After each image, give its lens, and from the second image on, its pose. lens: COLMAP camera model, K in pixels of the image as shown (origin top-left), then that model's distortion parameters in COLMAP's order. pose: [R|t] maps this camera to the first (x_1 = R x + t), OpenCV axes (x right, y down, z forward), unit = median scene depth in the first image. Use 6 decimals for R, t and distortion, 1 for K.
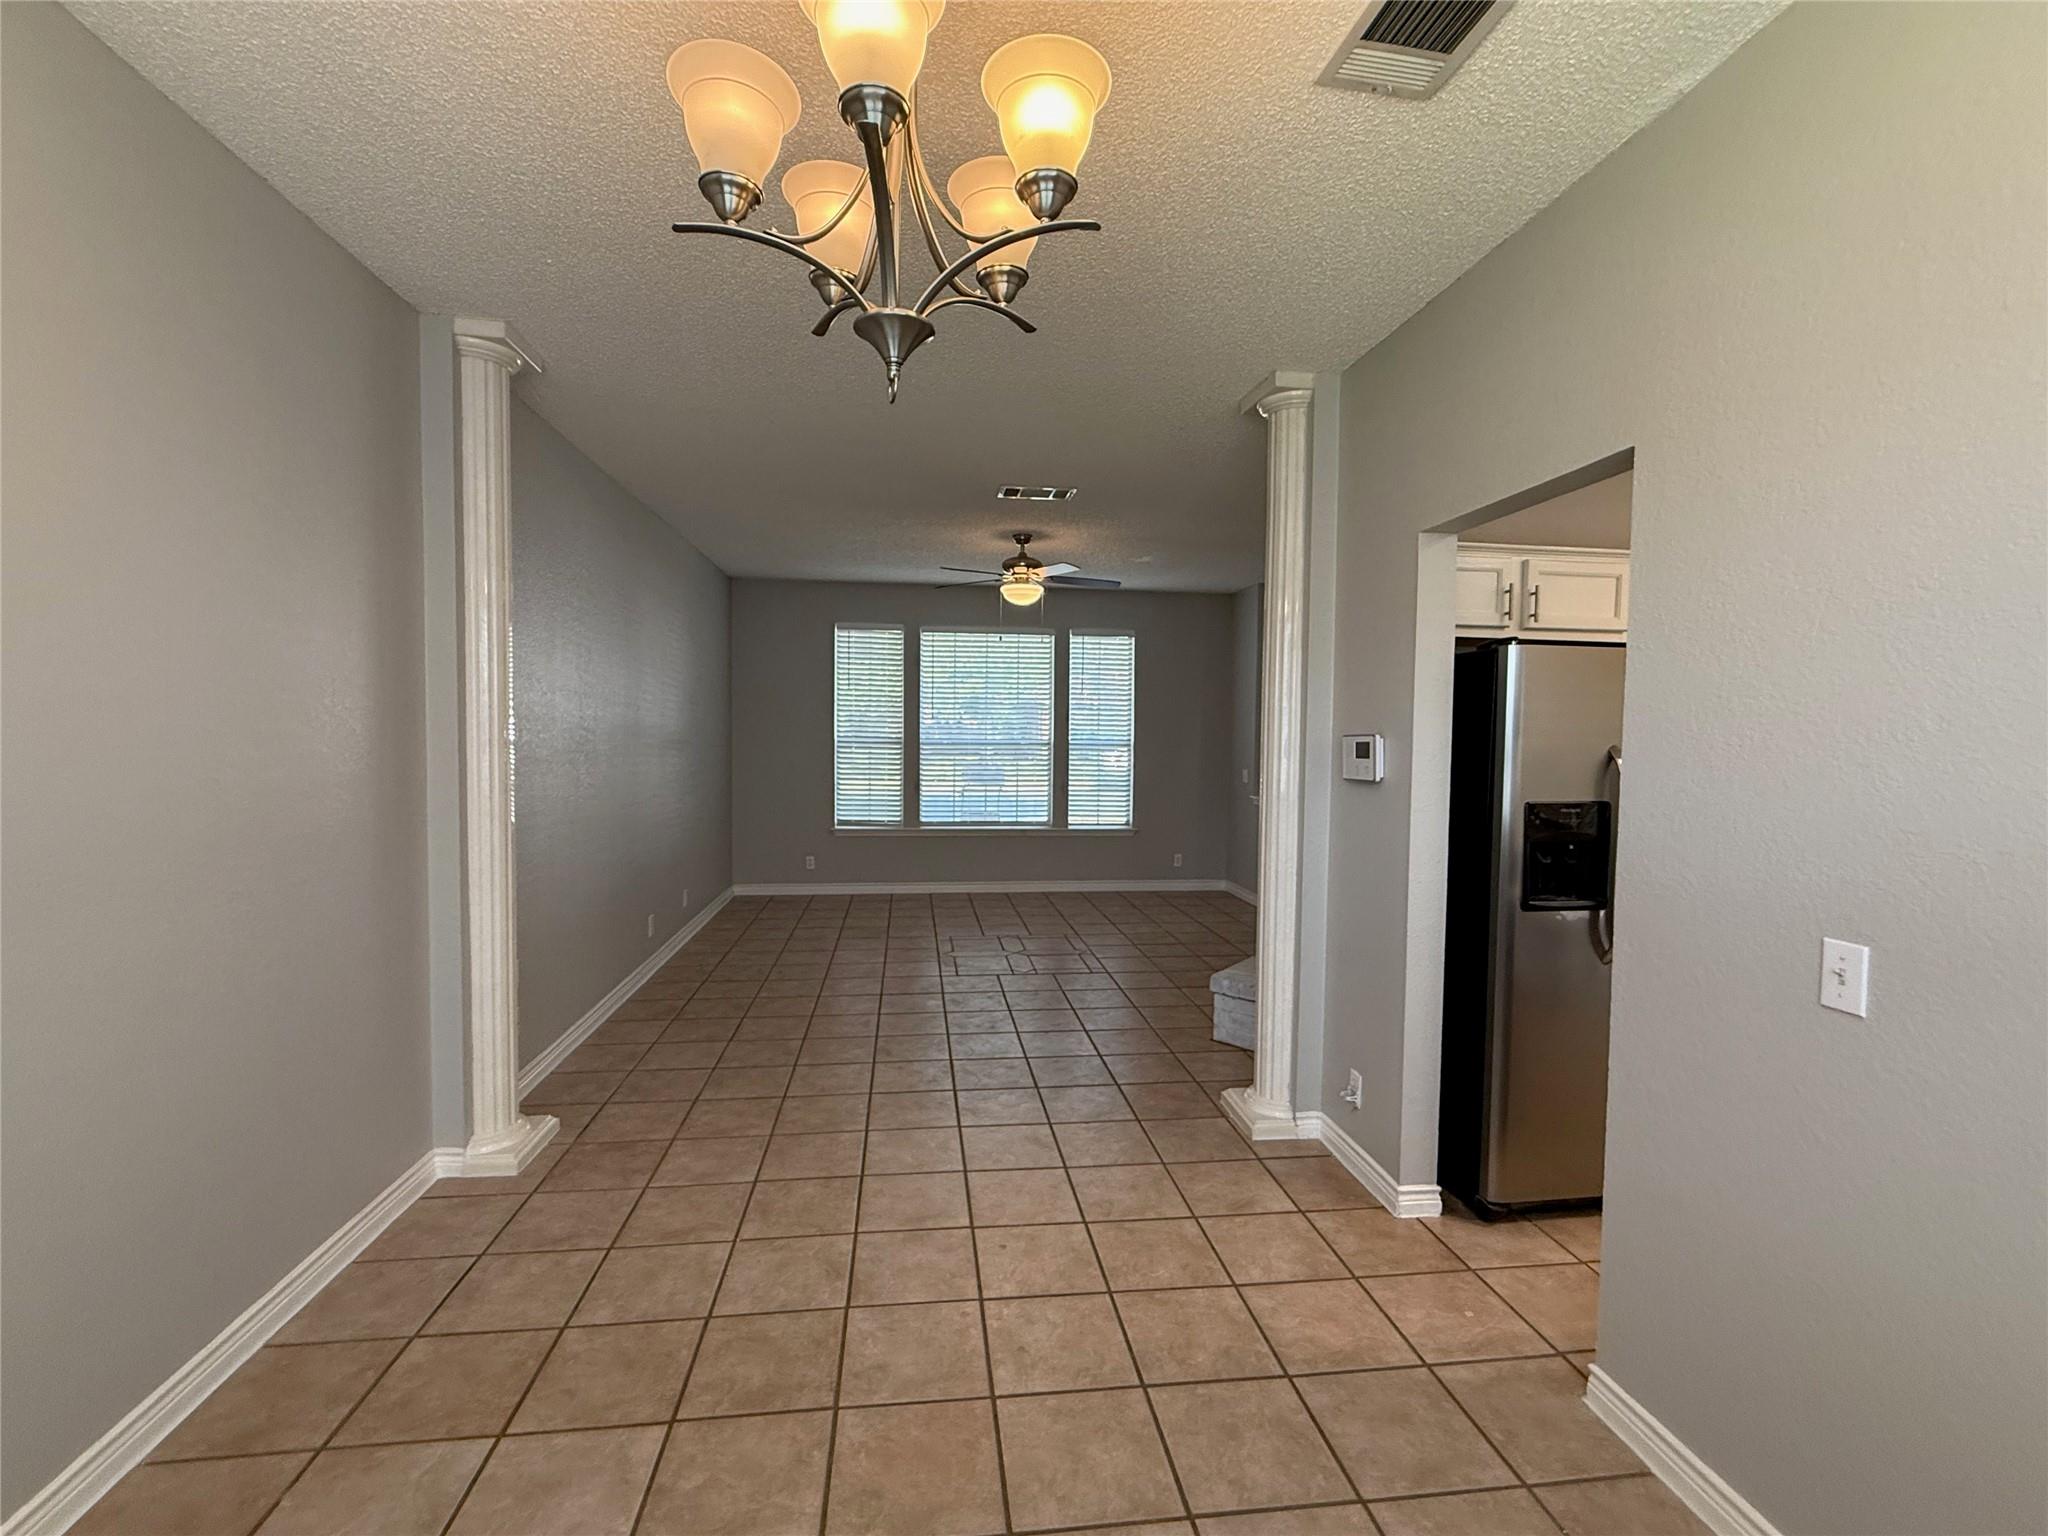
lens RADIAL K [[892.5, 0, 1023.9], [0, 892.5, 768.0], [0, 0, 1]] dist [-0.003883, -0.000203]
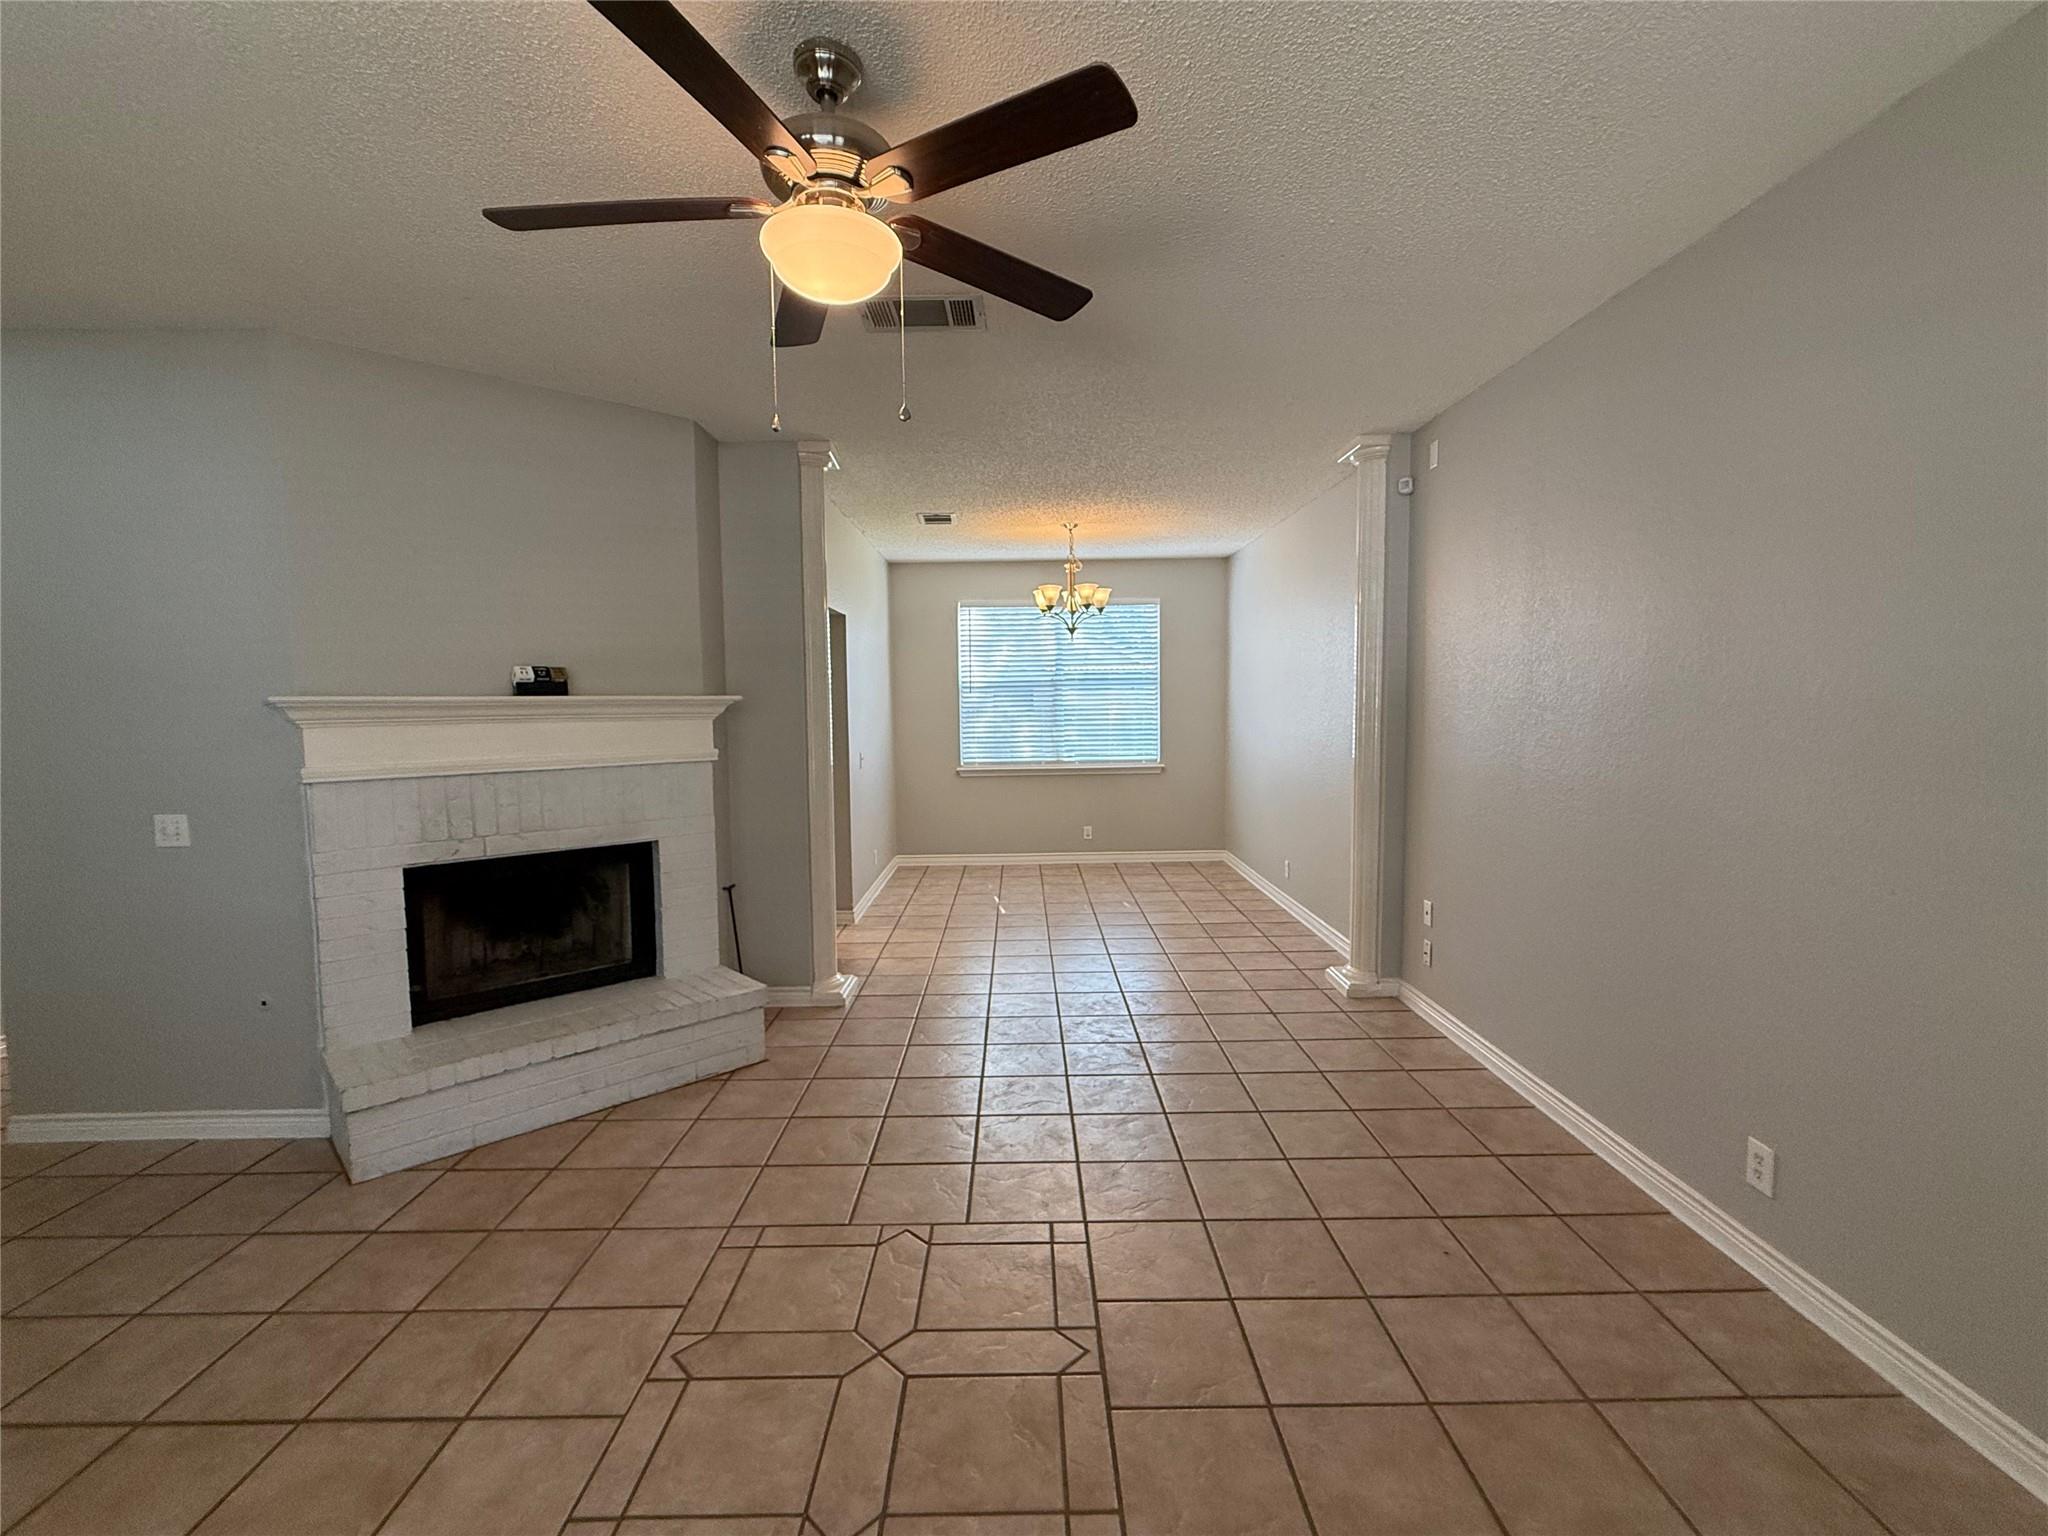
lens RADIAL K [[892.5, 0, 1022.6], [0, 892.5, 765.8], [0, 0, 1]] dist [-0.003883, -0.000203]
pose [[-0.992612, -0.009680, 0.120941, -0.148546], [0.004205, 0.993469, 0.114028, -0.085658], [-0.121255, 0.113694, -0.986089, 1.876269]]
